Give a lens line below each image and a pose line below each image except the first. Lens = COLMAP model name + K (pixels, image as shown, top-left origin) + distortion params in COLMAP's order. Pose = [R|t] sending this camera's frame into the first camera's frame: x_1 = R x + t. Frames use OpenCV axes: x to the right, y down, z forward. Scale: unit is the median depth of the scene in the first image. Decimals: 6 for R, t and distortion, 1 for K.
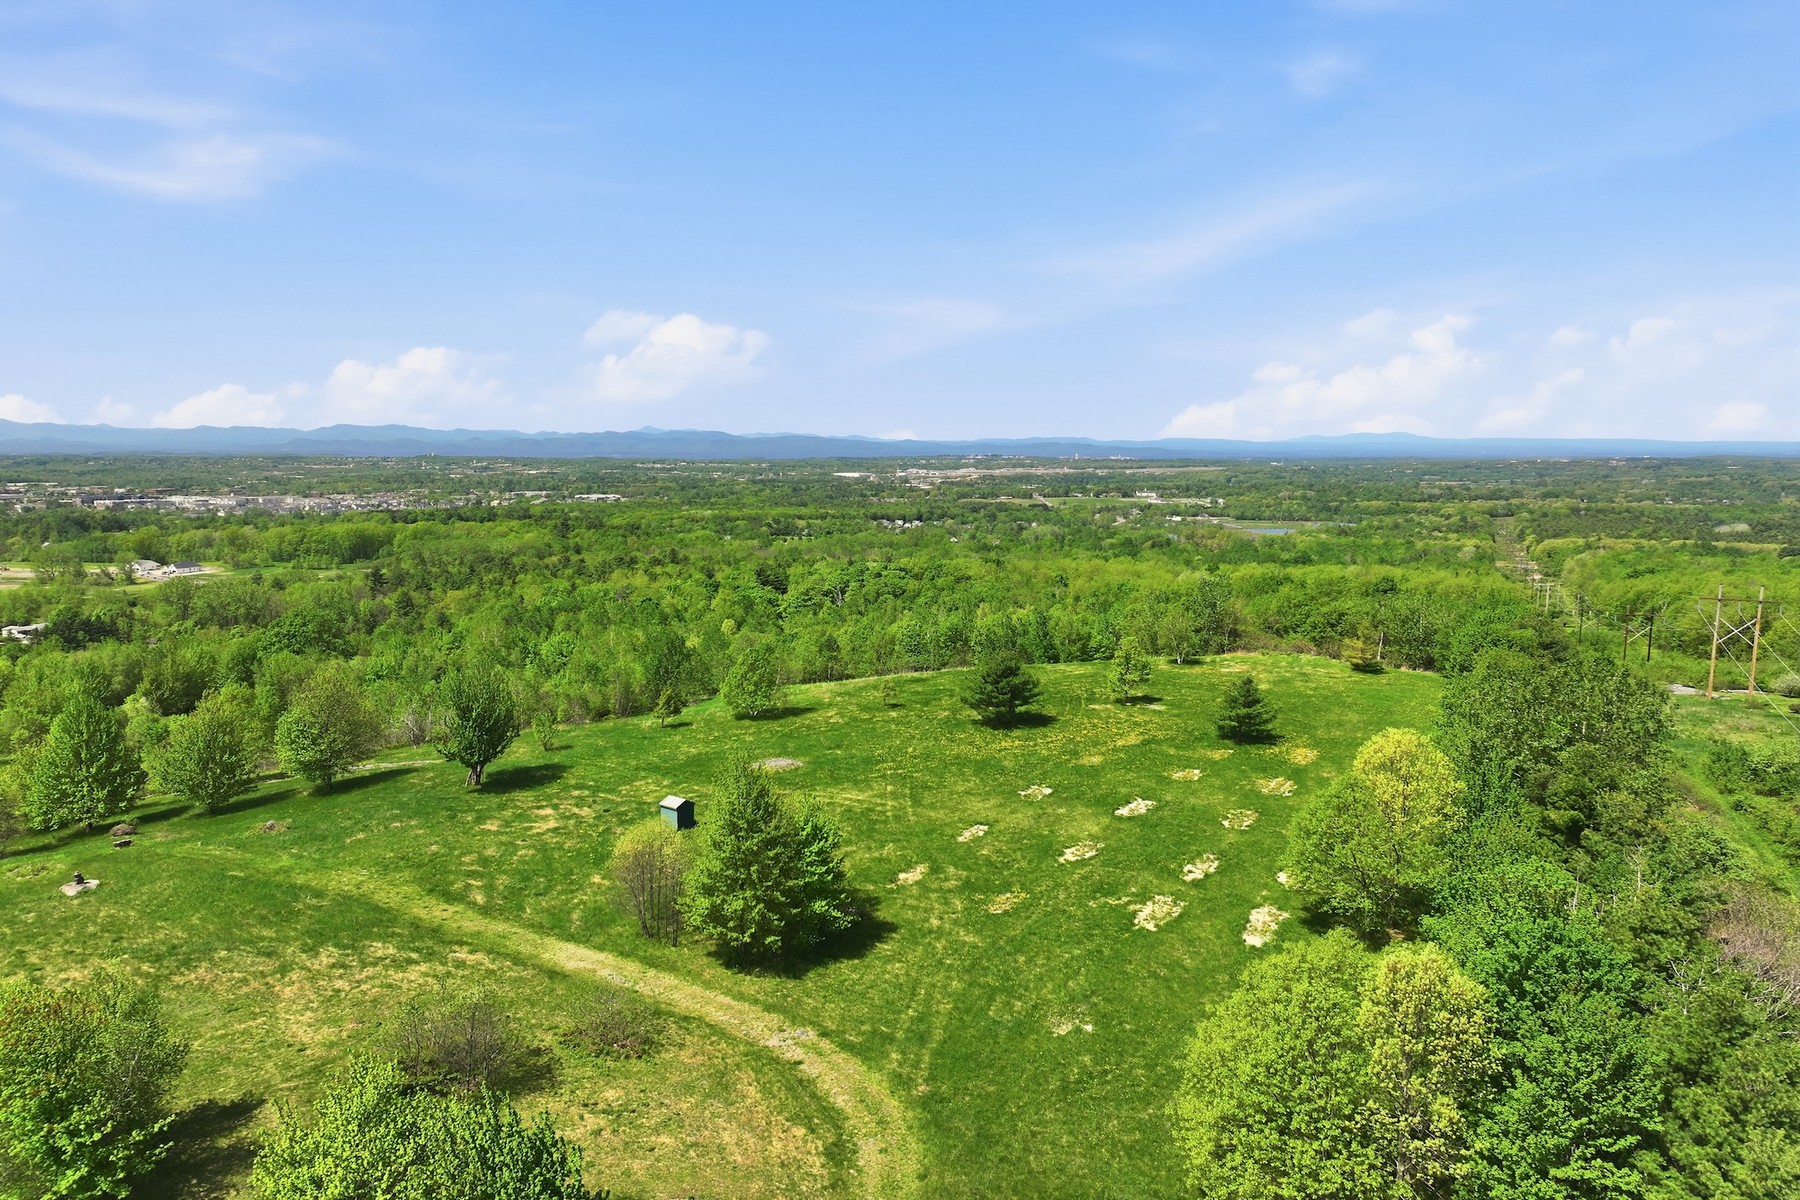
lens RADIAL K [[1262.7, 0, 905.1], [0, 1262.7, 618.9], [0, 0, 1]] dist [0.000770, 0.017887]
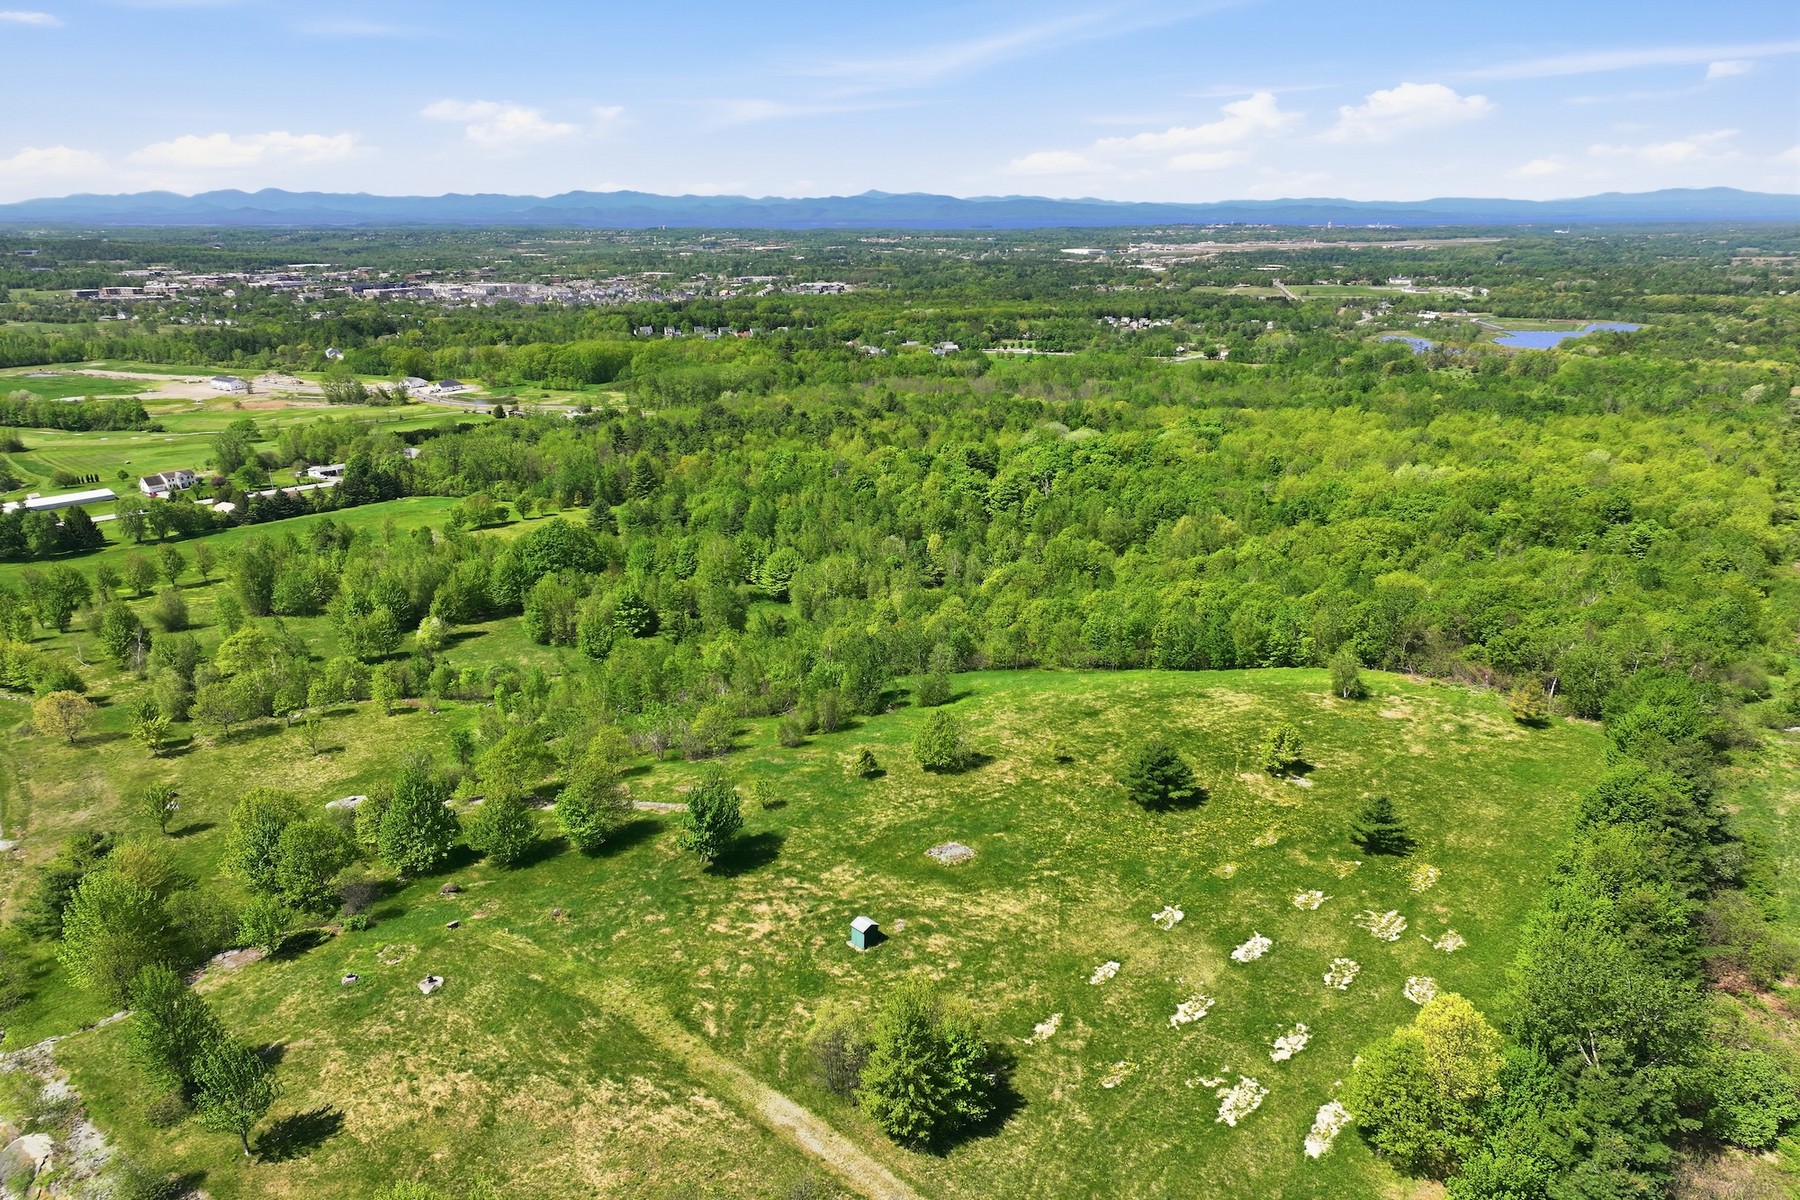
lens RADIAL K [[1252.4, 0, 906.4], [0, 1252.4, 668.9], [0, 0, 1]] dist [0.000722, 0.014419]
pose [[0.984819, 0.054355, -0.164854, 0.014885], [-0.017706, 0.976210, 0.216101, -0.113071], [0.172678, -0.209902, 0.962353, -0.036685]]
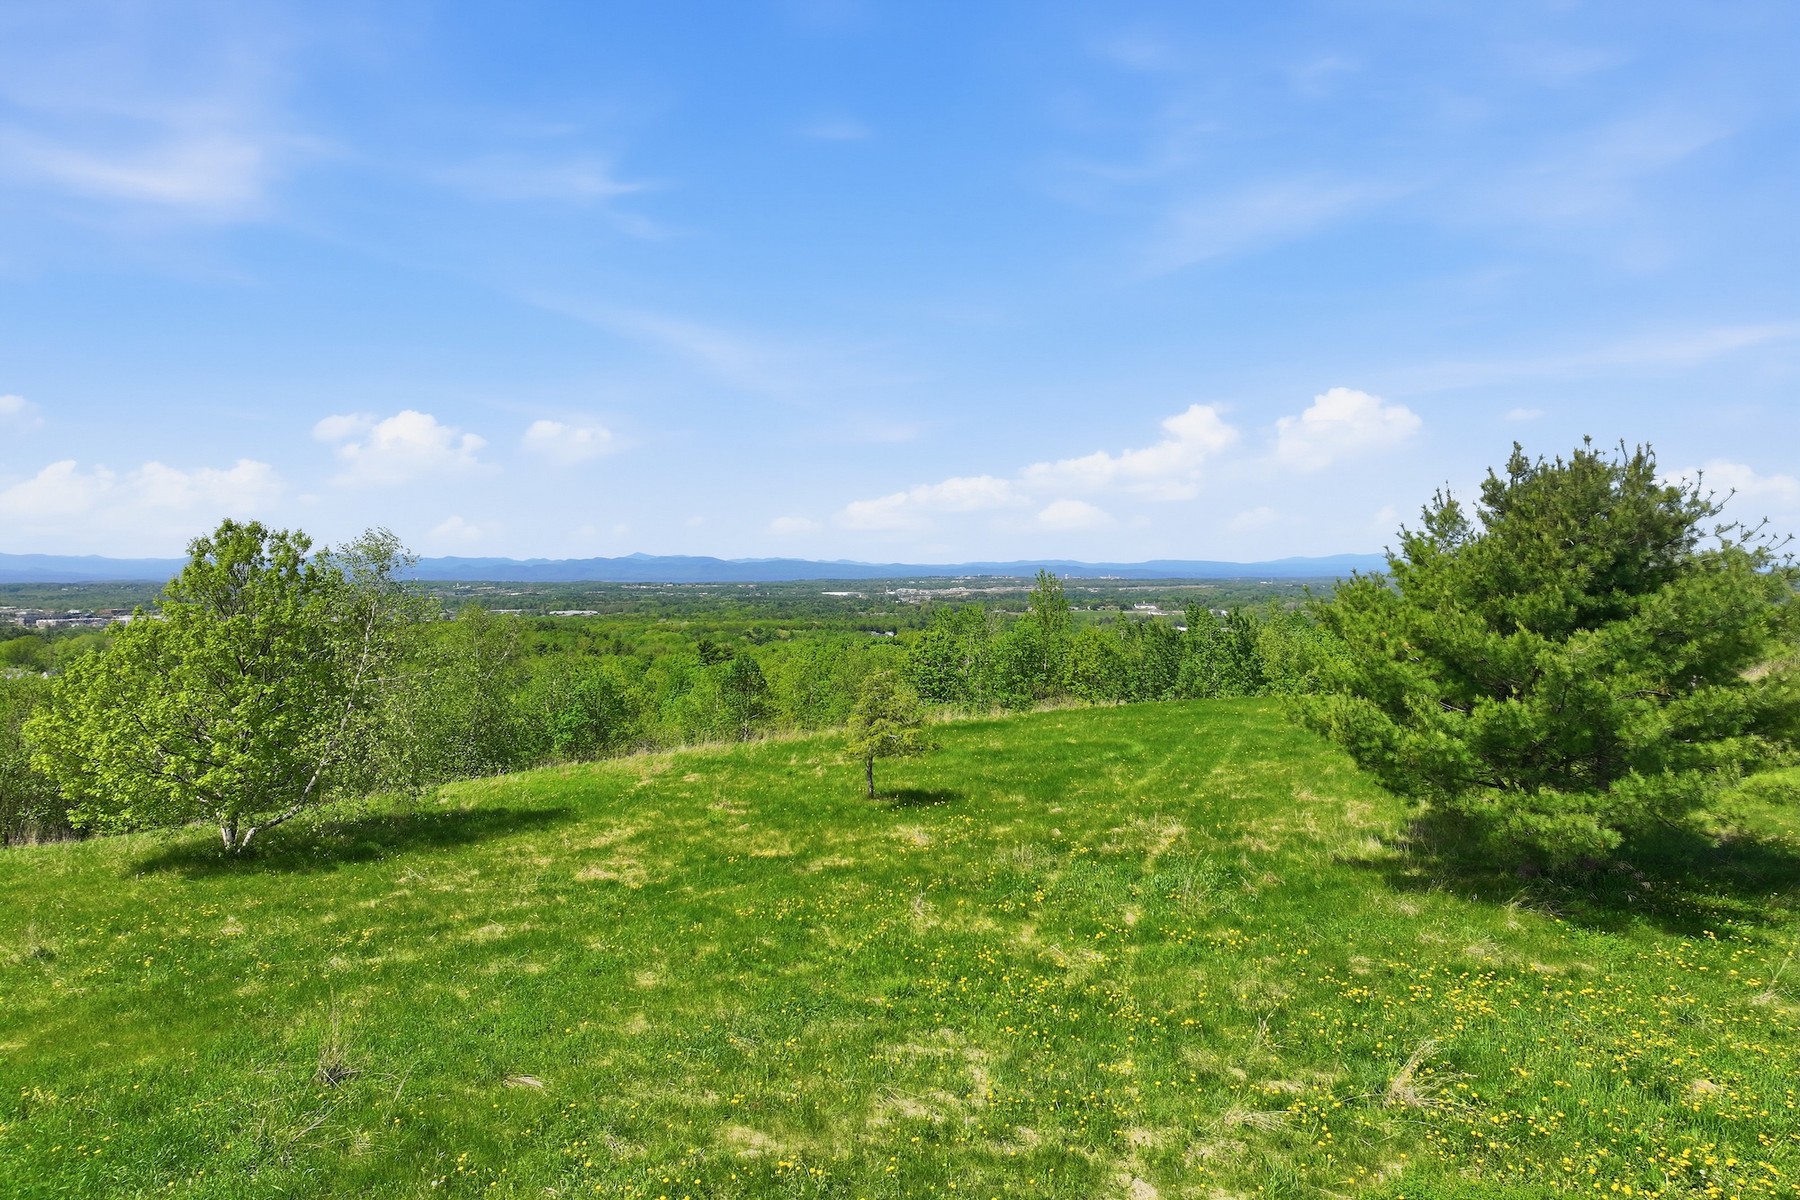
lens RADIAL K [[1262.4, 0, 907.6], [0, 1262.4, 599.1], [0, 0, 1]] dist [0.006998, -0.001587]
pose [[0.999912, -0.008023, 0.010608, -0.005345], [0.009176, 0.993494, -0.113518, 0.026738], [-0.009629, 0.113605, 0.993479, 0.349720]]
